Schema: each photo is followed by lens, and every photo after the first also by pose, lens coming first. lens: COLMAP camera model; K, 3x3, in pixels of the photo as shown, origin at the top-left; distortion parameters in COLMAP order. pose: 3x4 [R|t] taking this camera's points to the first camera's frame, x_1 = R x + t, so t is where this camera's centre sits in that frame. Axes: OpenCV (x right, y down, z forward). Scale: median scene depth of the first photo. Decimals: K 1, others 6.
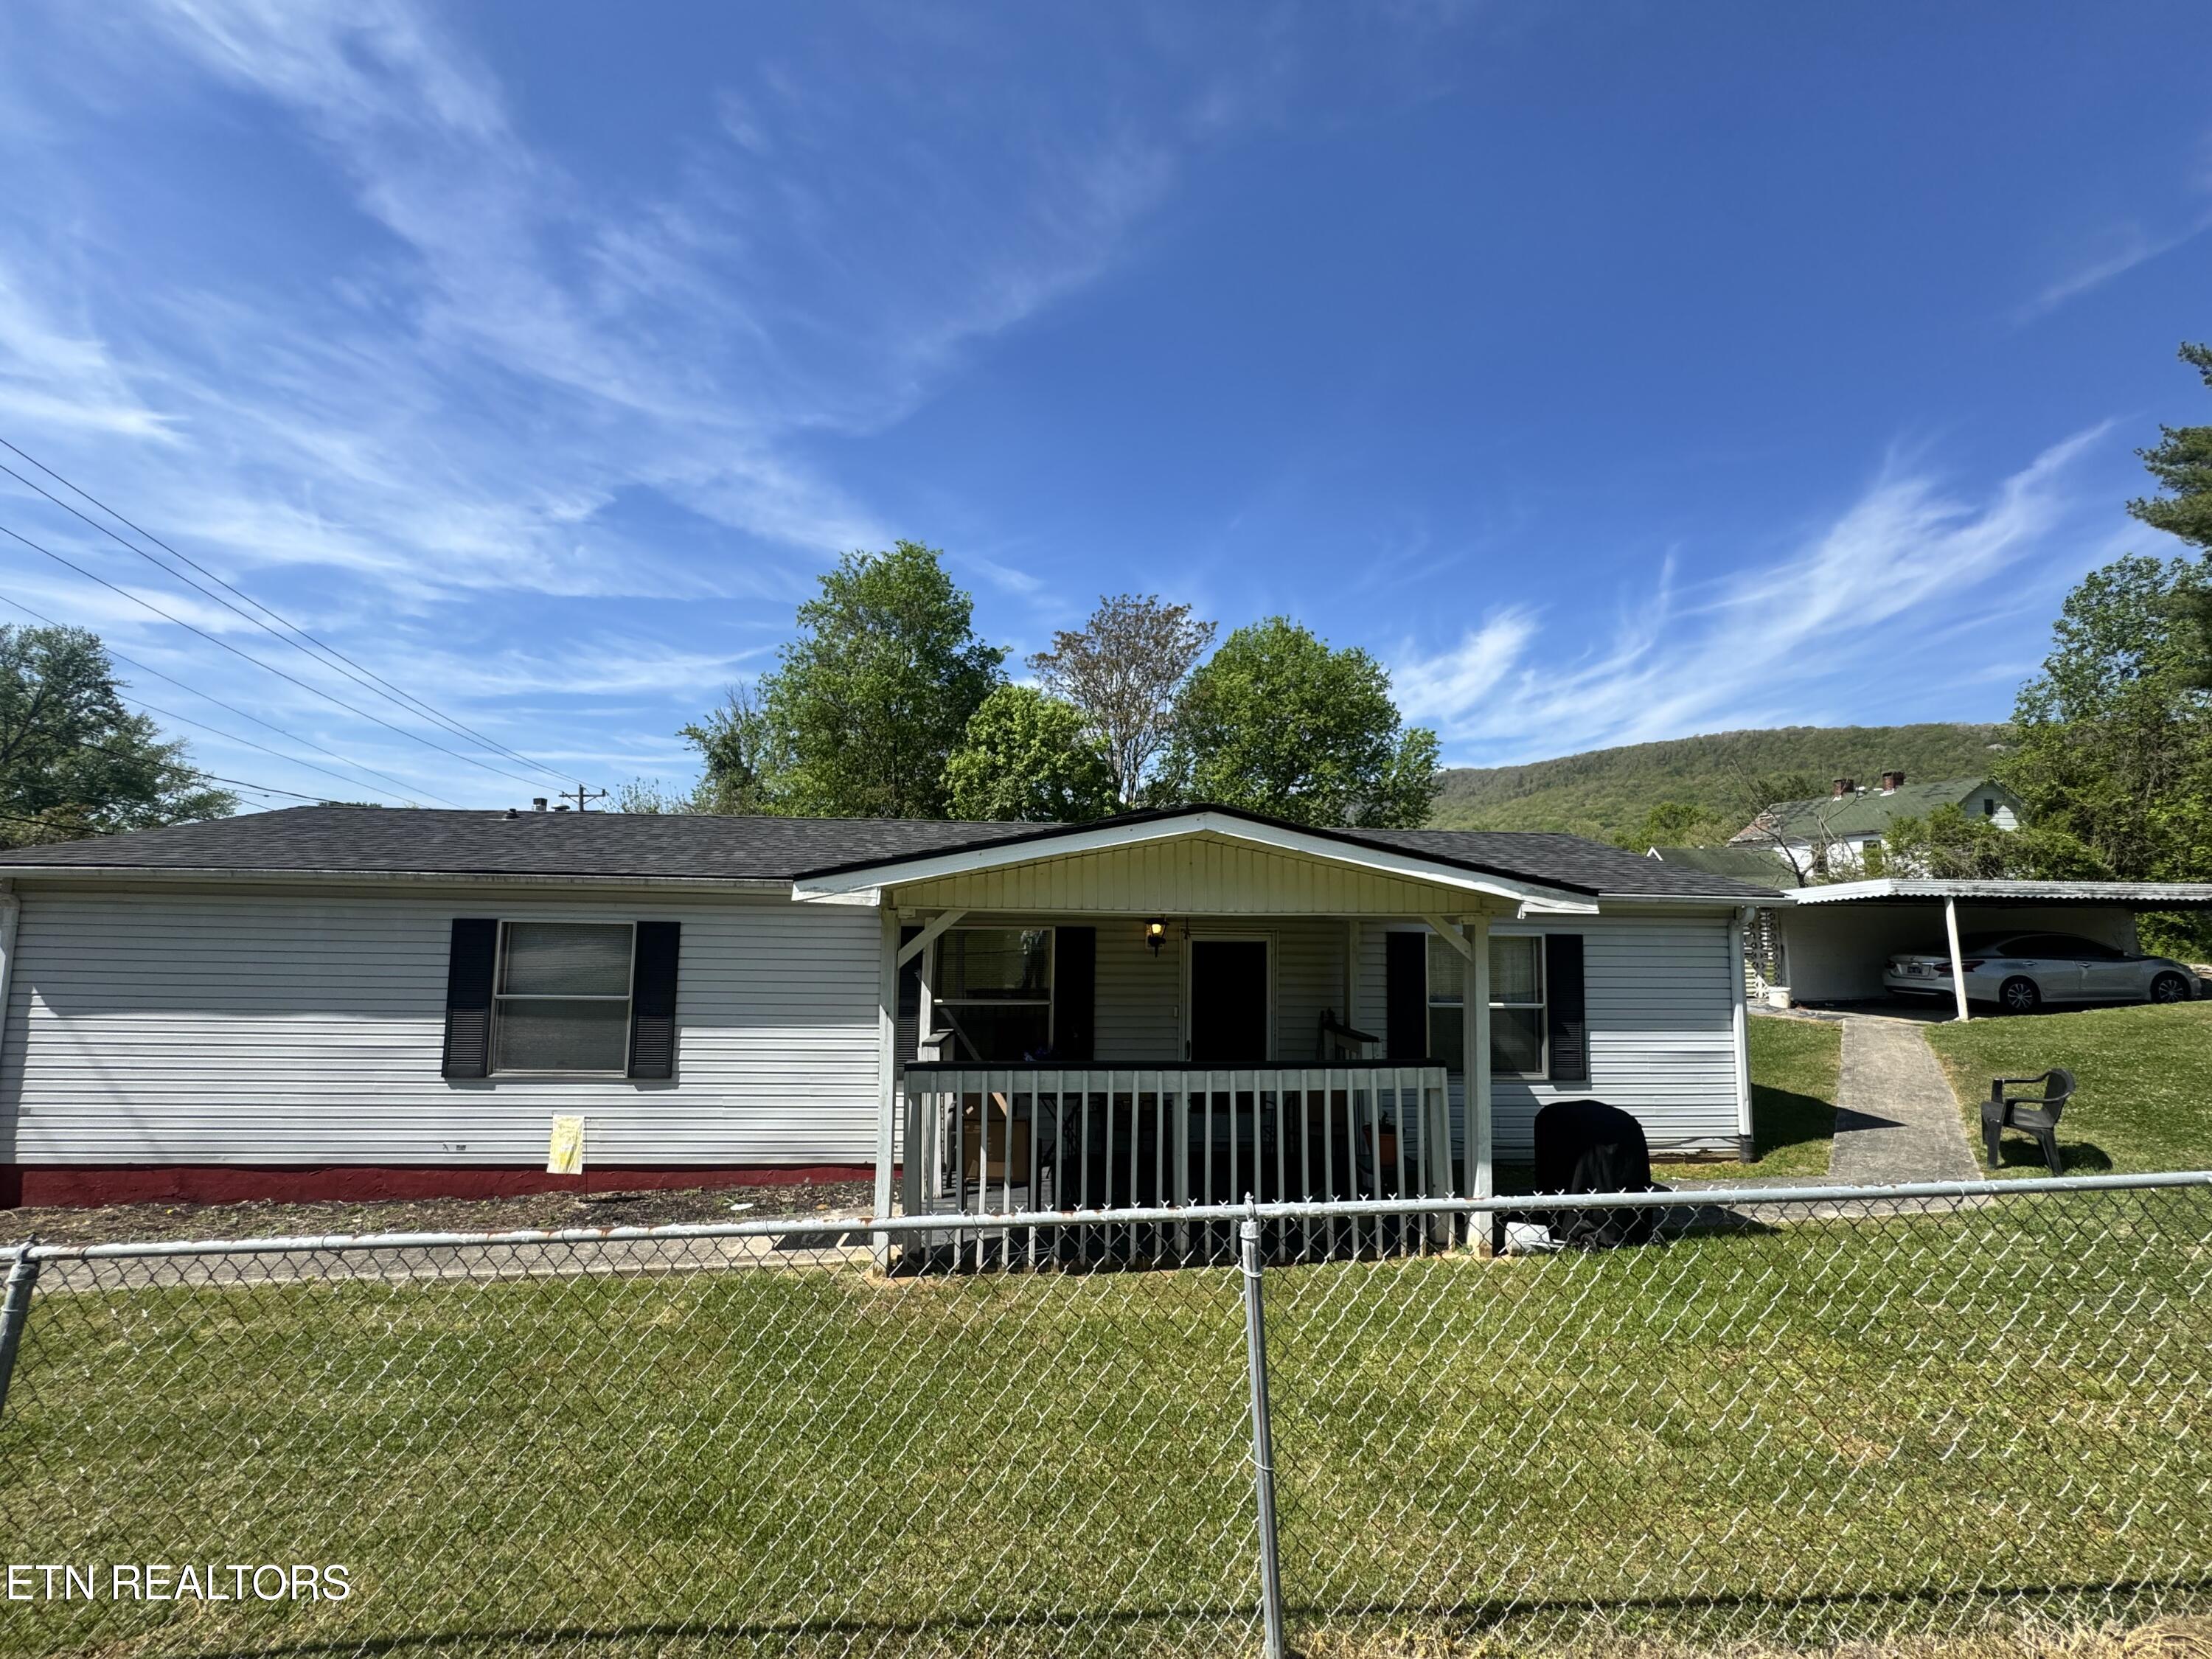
lens RADIAL K [[935.5, 0, 1051.2], [0, 935.5, 847.8], [0, 0, 1]] dist [-0.000149, -0.000515]
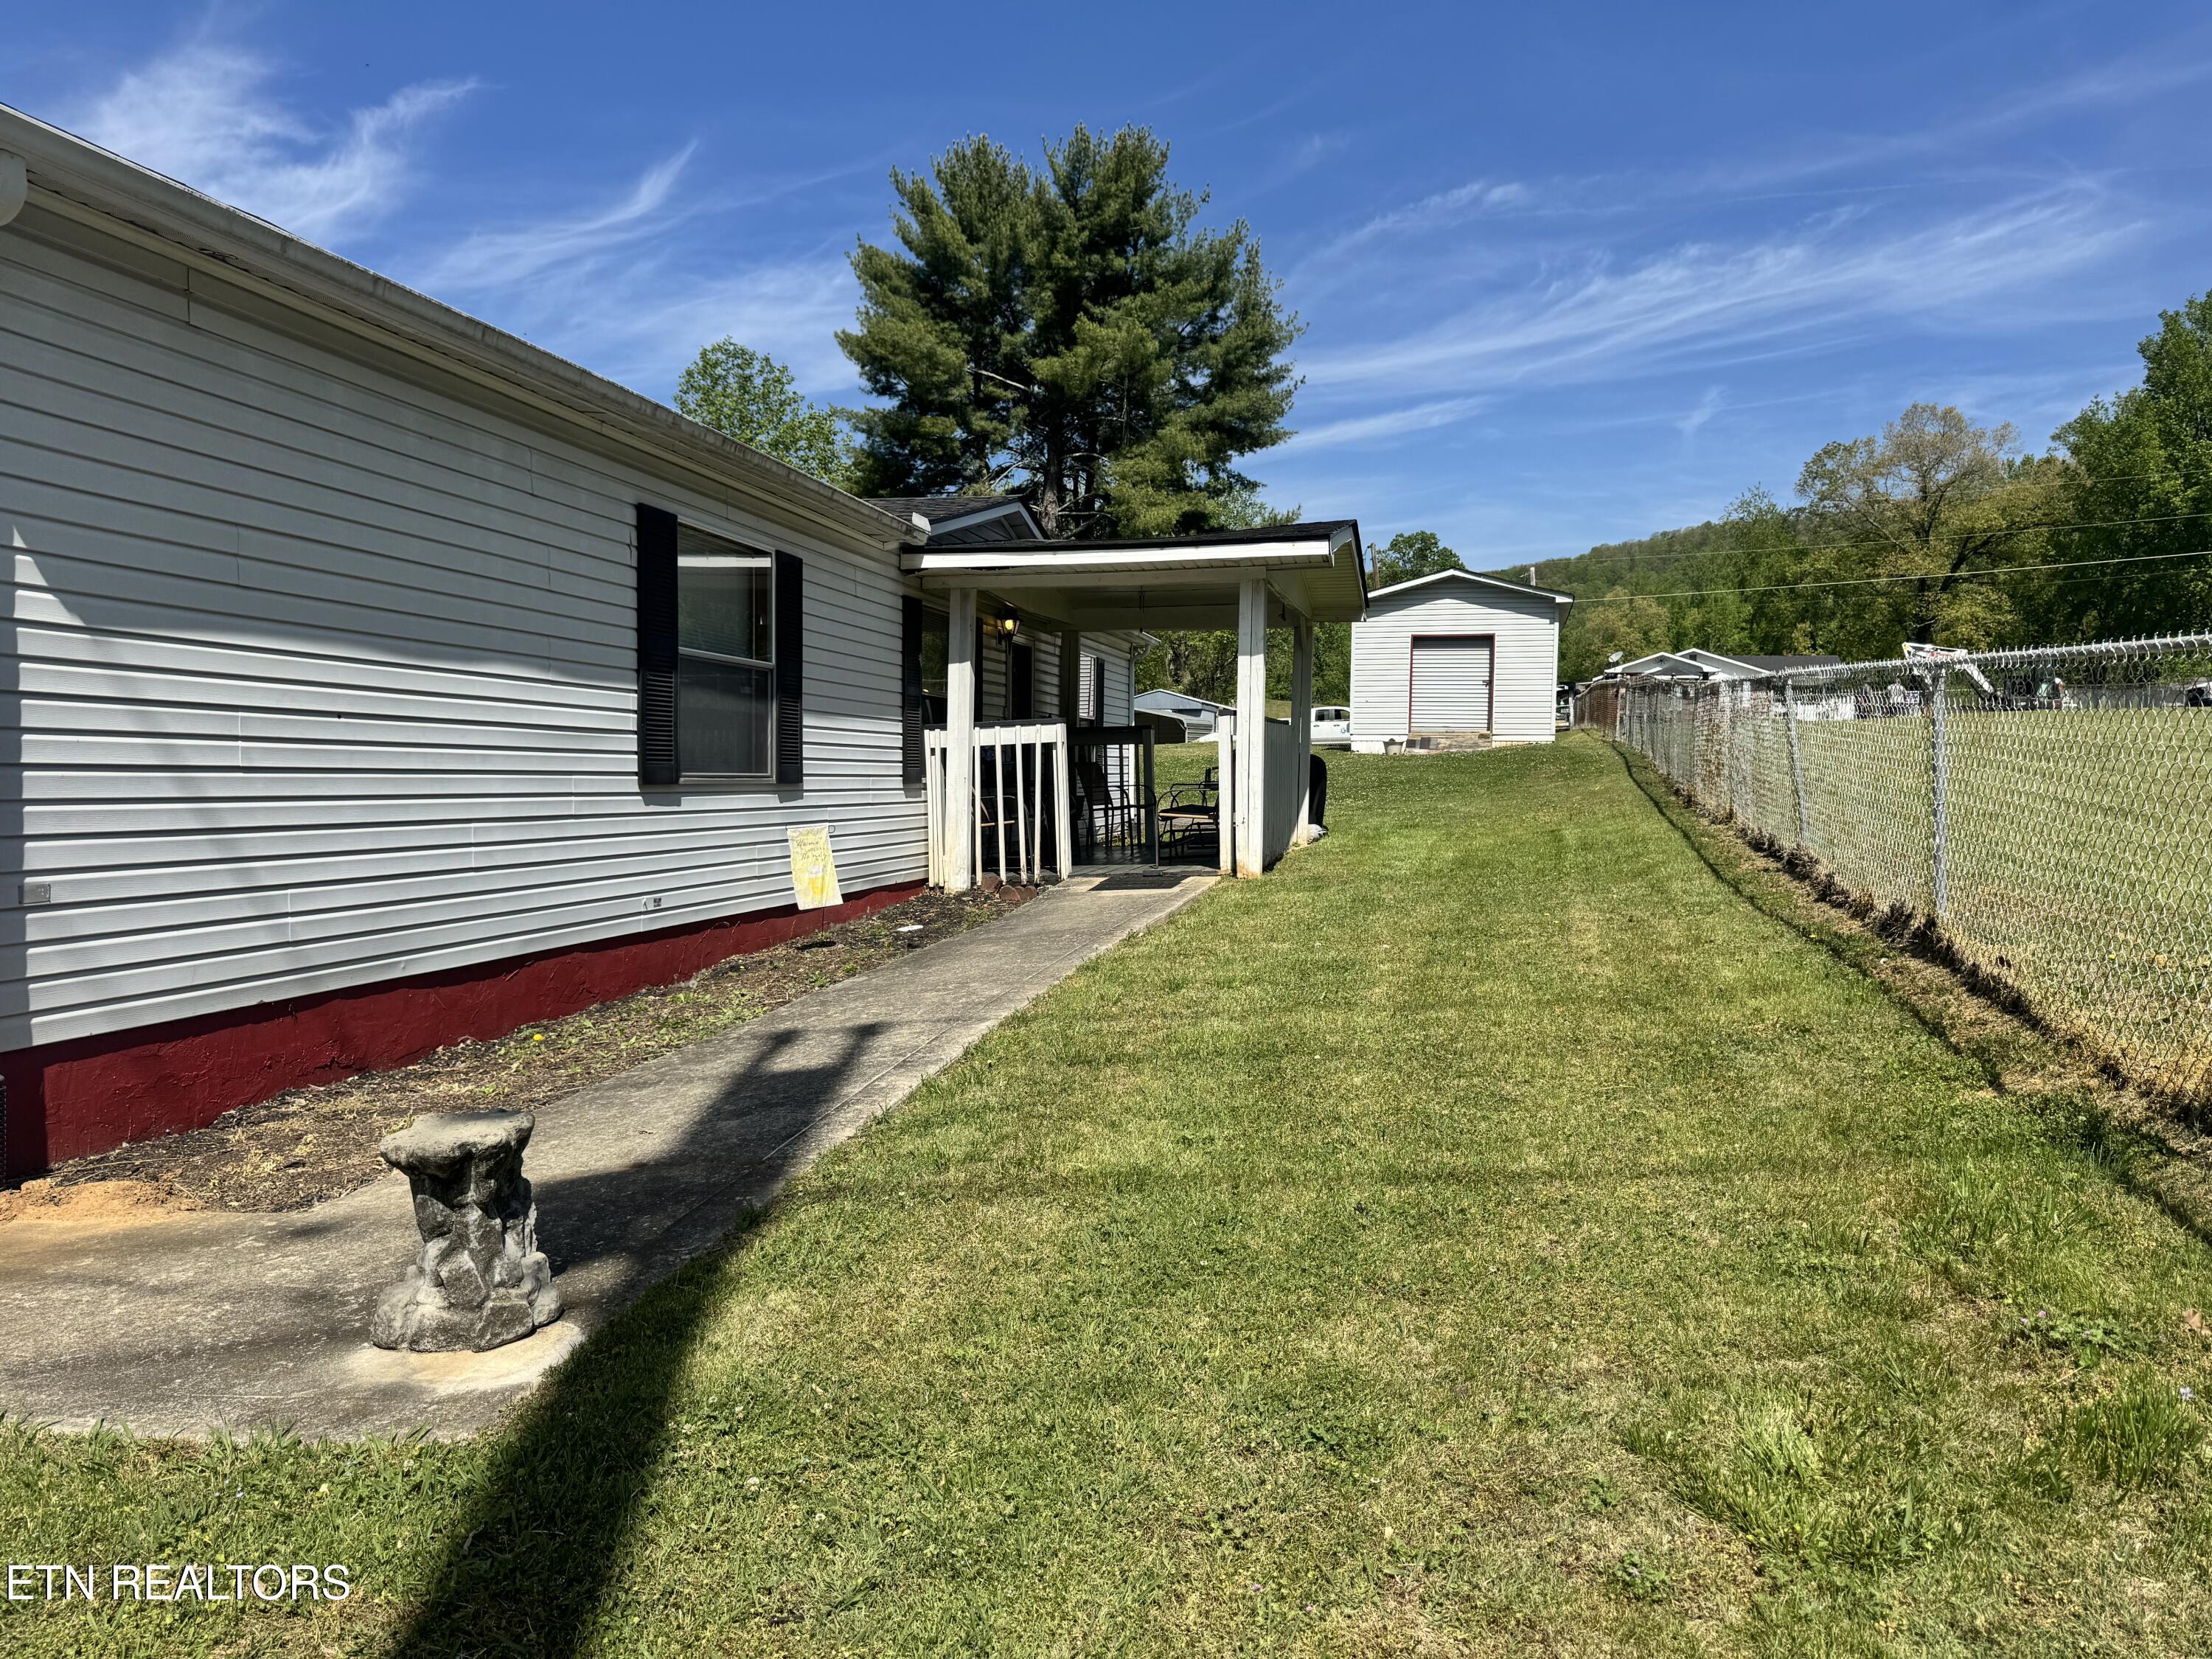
lens RADIAL K [[1556.4, 0, 1118.5], [0, 1556.4, 845.3], [0, 0, 1]] dist [0.057124, -0.063741]
pose [[0.272387, -0.057297, 0.960480, -0.723087], [-0.076587, 0.993767, 0.081003, 0.088410], [-0.959135, -0.095624, 0.266301, 0.223677]]
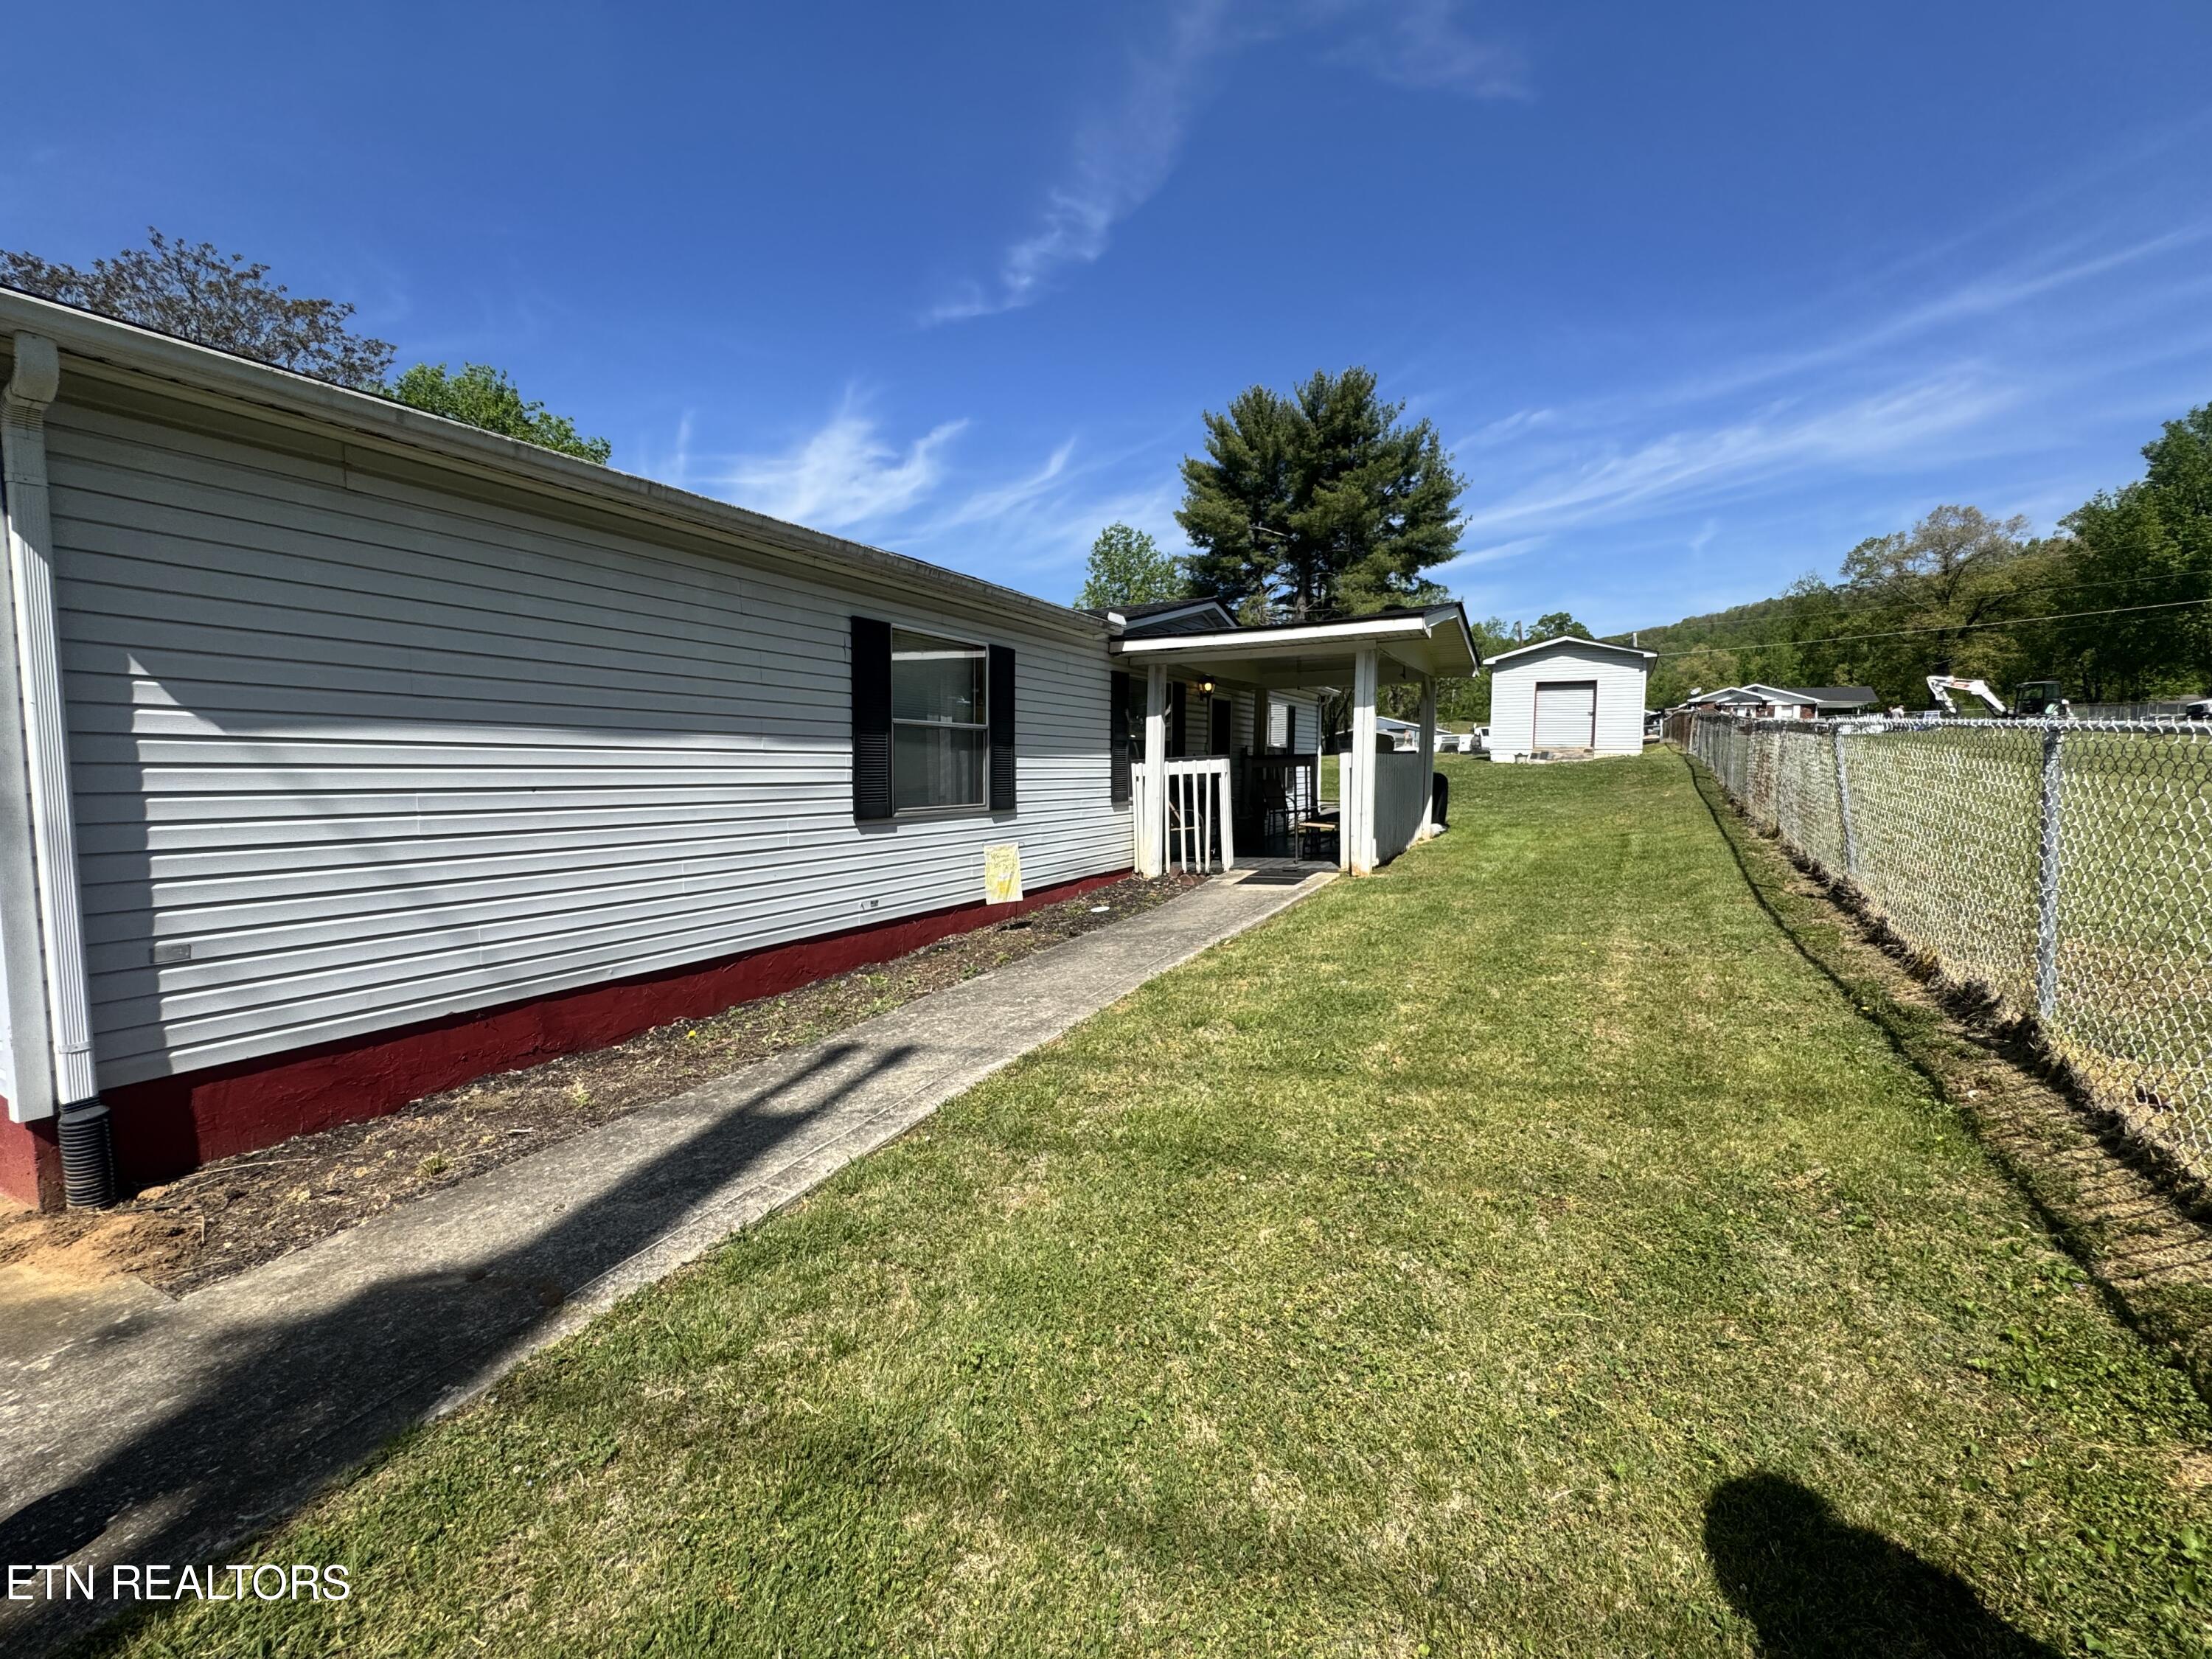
lens RADIAL K [[888.0, 0, 1108.7], [0, 888.0, 828.1], [0, 0, 1]] dist [-0.003277, 0.000549]
pose [[0.525680, -0.073576, 0.847494, -0.569133], [-0.060502, 0.990496, 0.123519, 0.070989], [-0.848528, -0.116207, 0.516233, 0.208772]]
